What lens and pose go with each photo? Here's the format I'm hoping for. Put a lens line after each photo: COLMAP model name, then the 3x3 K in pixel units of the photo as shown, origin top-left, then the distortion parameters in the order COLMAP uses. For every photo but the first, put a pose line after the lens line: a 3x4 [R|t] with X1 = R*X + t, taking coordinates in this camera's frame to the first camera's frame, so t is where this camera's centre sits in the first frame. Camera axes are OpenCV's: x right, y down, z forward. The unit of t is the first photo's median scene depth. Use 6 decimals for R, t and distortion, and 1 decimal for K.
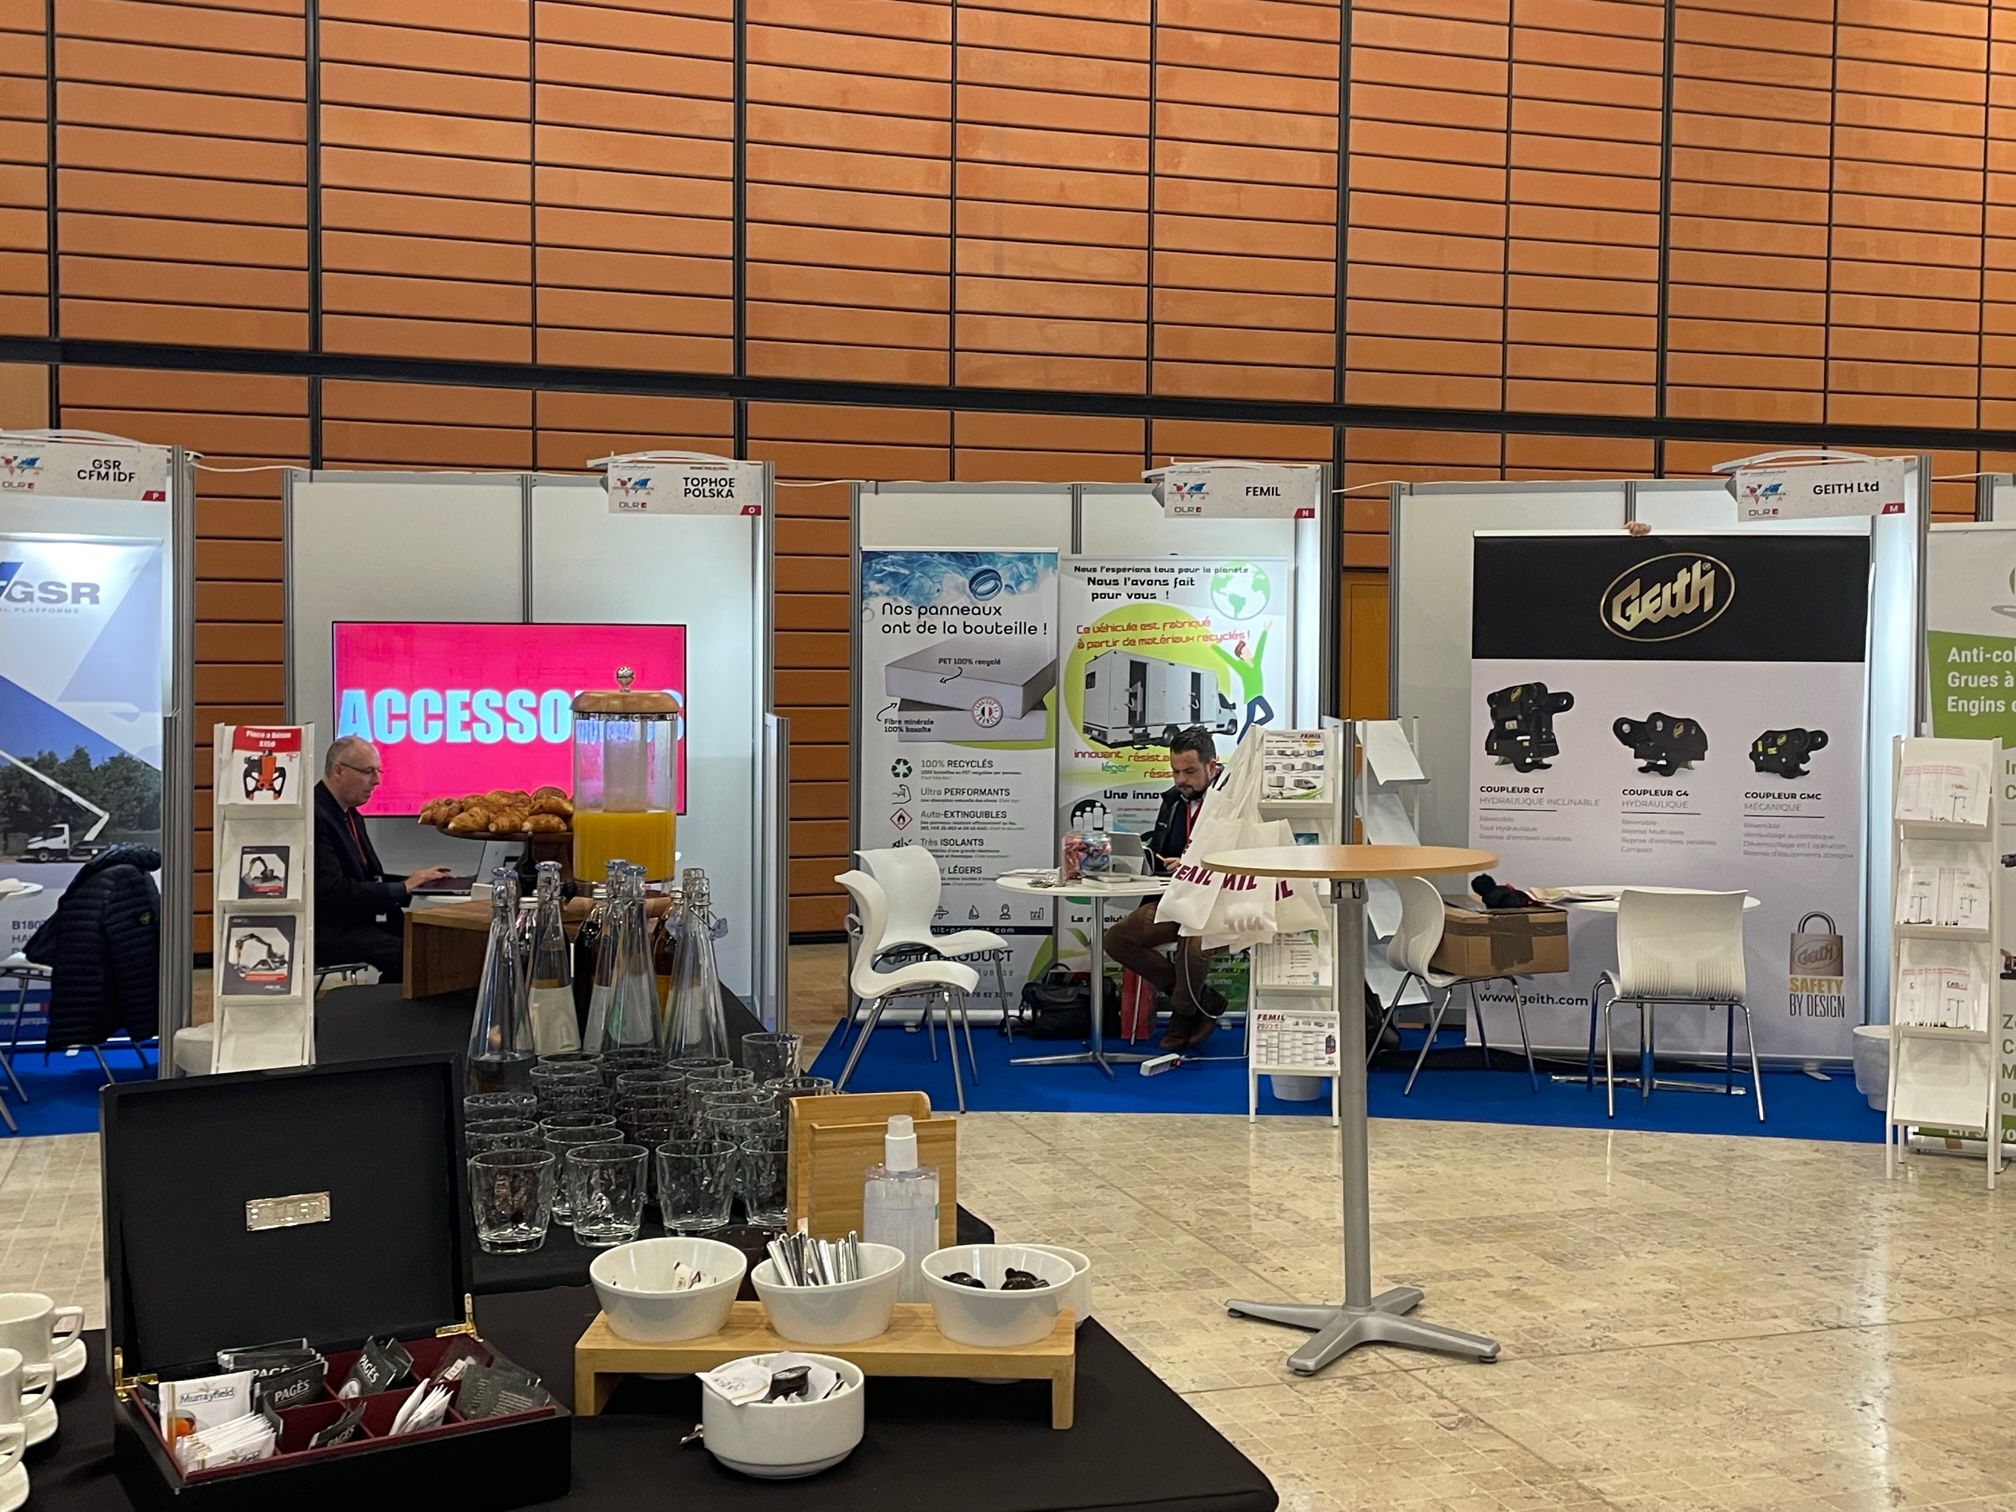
lens RADIAL K [[2233.1, 0, 1005.0], [0, 2233.1, 752.8], [0, 0, 1]] dist [0.055714, 0.000000]
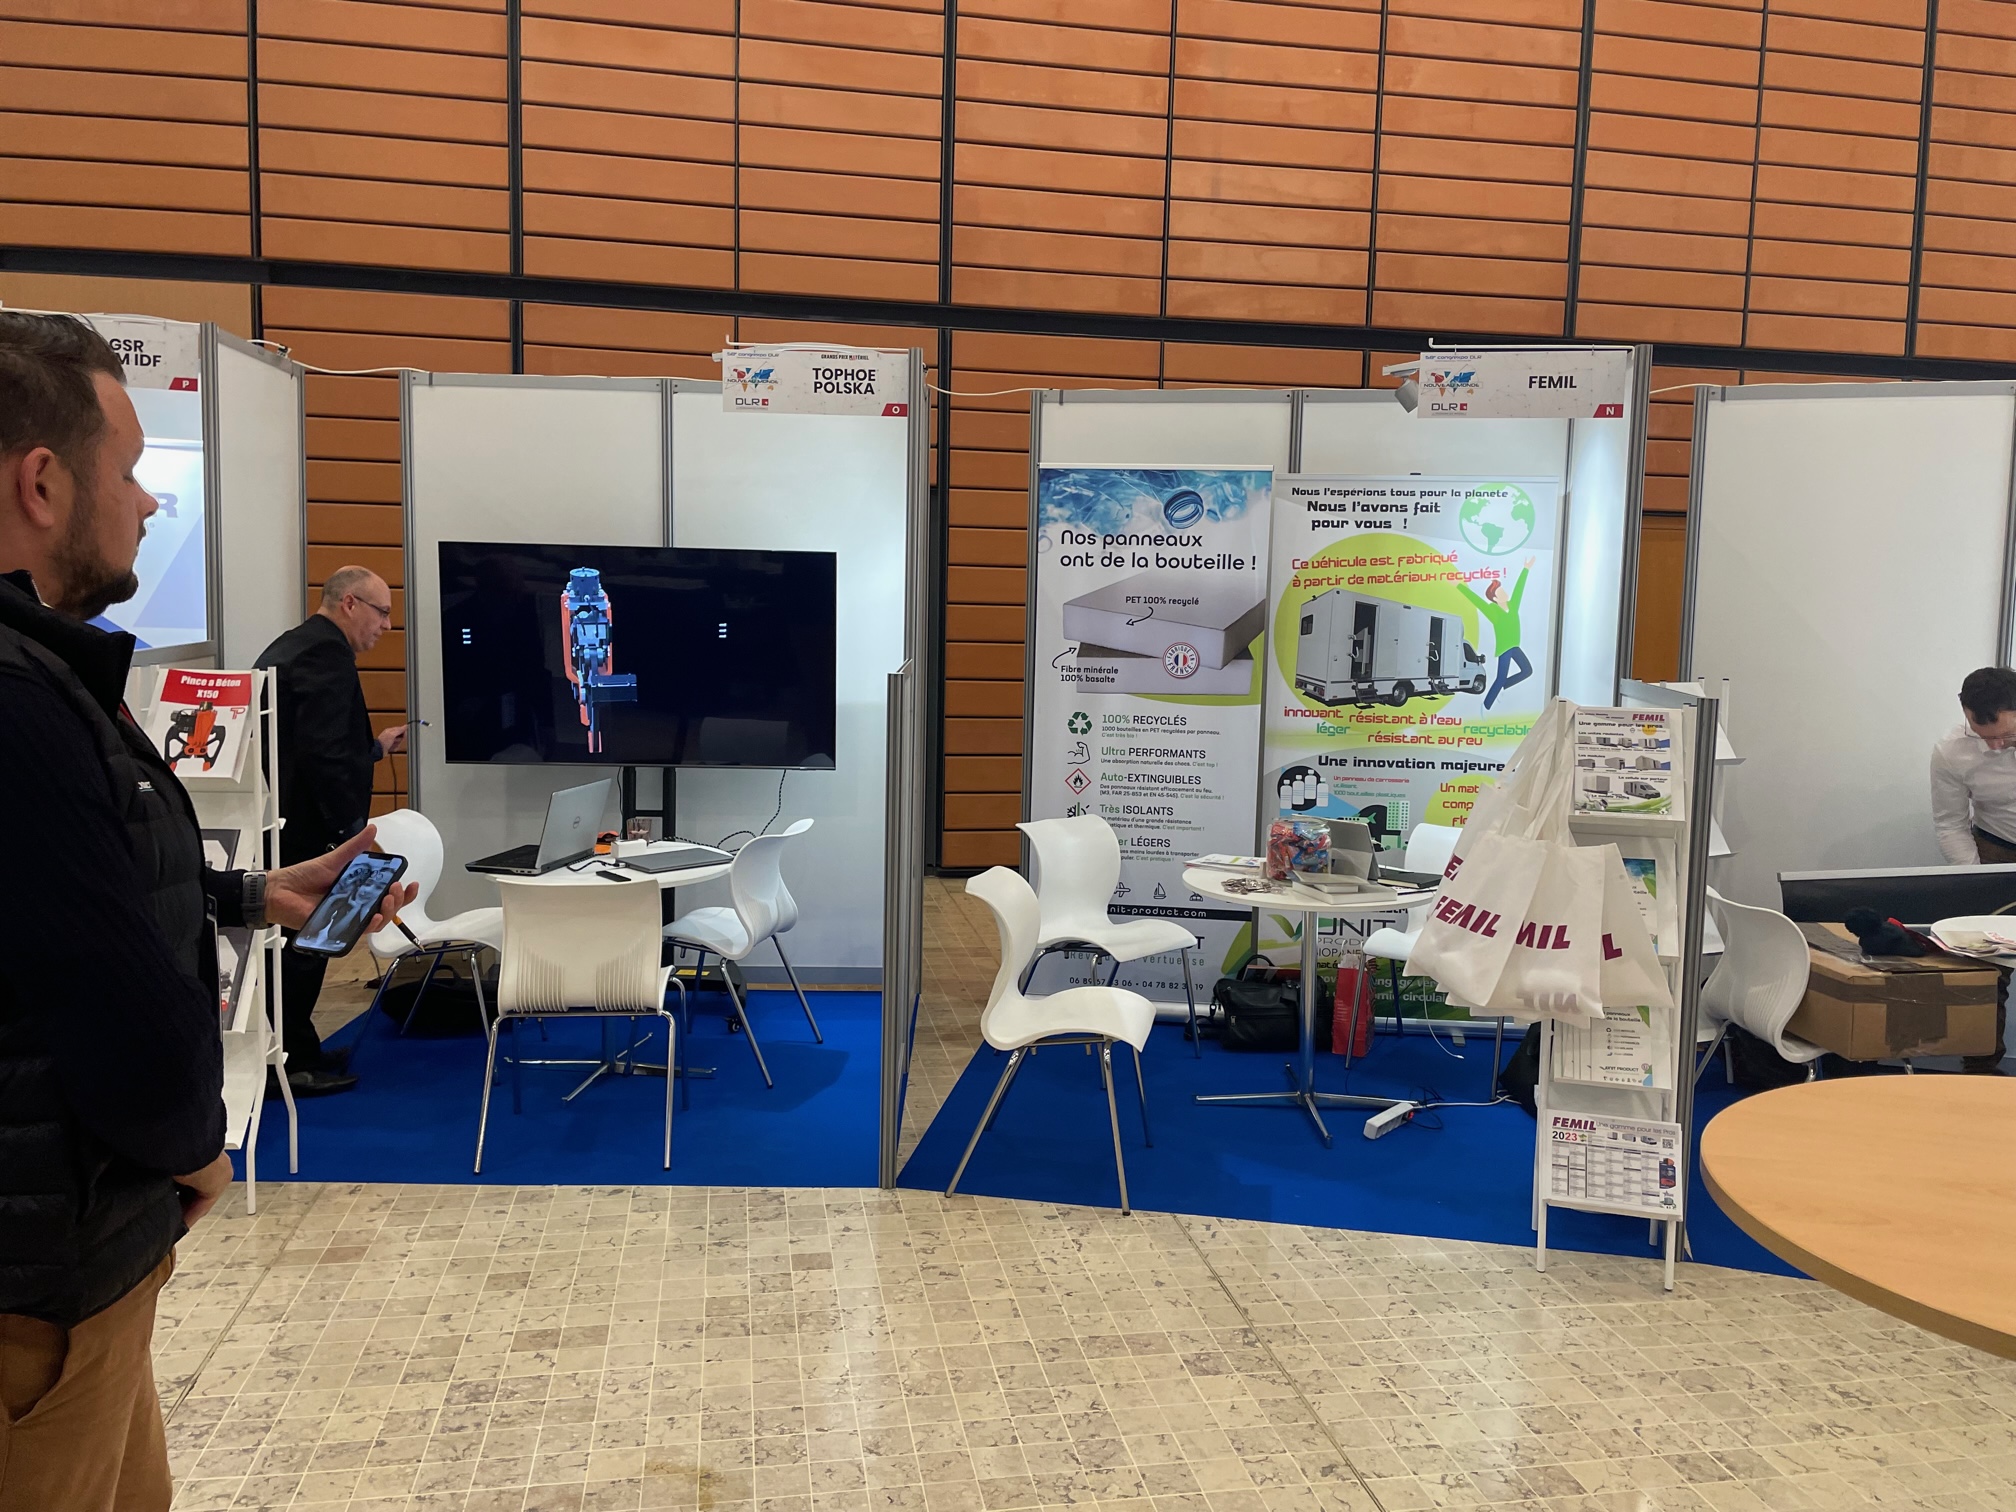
lens RADIAL K [[1528.2, 0, 998.6], [0, 1528.2, 741.8], [0, 0, 1]] dist [0.066162, -0.051687]
pose [[0.990081, 0.029855, -0.137286, 0.004307], [-0.022529, 0.998254, 0.054609, -0.019037], [0.138677, -0.050975, 0.989025, 0.447430]]
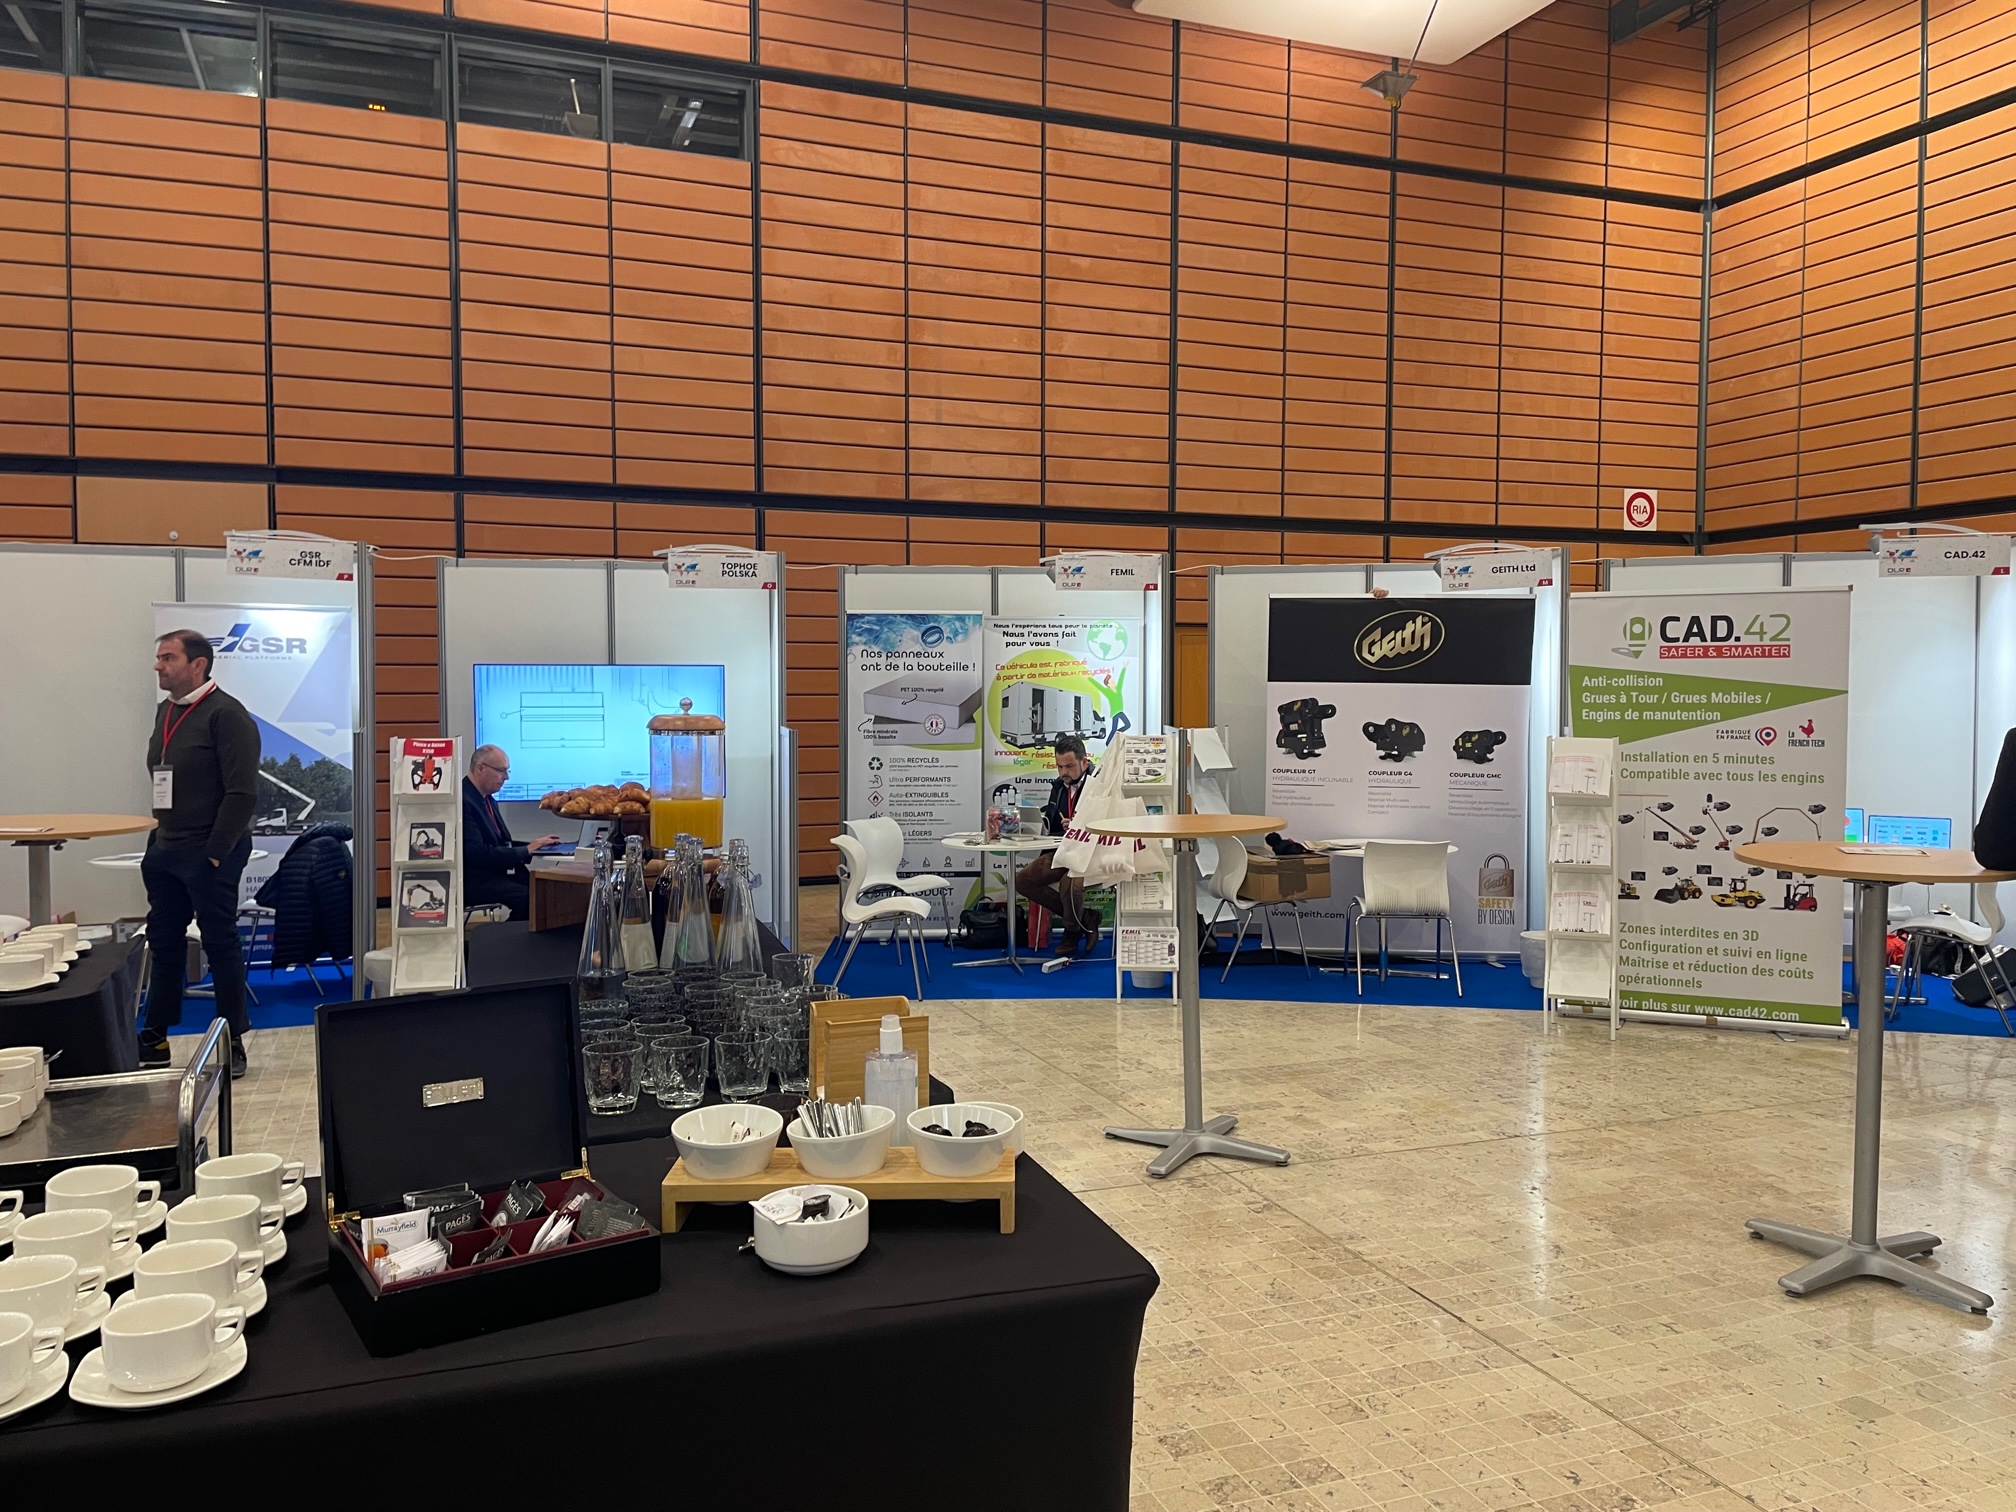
lens RADIAL K [[1528.2, 0, 1021.4], [0, 1528.2, 762.4], [0, 0, 1]] dist [0.066162, -0.051687]
pose [[0.998671, -0.009124, 0.050730, -0.002297], [0.008729, 0.999930, 0.008011, -0.001176], [-0.050799, -0.007558, 0.998680, 0.004570]]
